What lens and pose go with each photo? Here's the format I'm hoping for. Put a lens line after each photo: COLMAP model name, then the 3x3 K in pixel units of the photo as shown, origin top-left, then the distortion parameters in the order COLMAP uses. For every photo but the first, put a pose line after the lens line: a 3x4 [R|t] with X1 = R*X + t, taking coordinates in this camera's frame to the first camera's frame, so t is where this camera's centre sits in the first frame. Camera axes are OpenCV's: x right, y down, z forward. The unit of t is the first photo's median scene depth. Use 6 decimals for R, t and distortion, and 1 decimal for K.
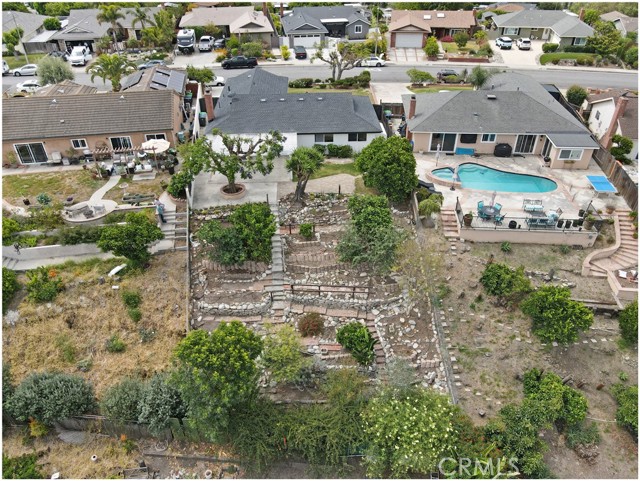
lens RADIAL K [[465.5, 0, 320.0], [0, 465.5, 240.5], [0, 0, 1]] dist [0.016038, -0.001357]
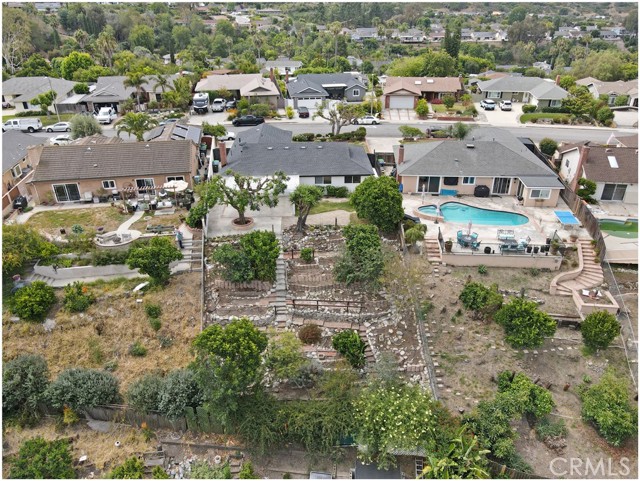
lens RADIAL K [[465.5, 0, 320.0], [0, 465.5, 240.5], [0, 0, 1]] dist [0.016038, -0.001357]
pose [[0.999978, 0.001543, -0.006430, 0.010490], [-0.002341, 0.992012, -0.126120, 0.084613], [0.006184, 0.126133, 0.991994, -0.131757]]
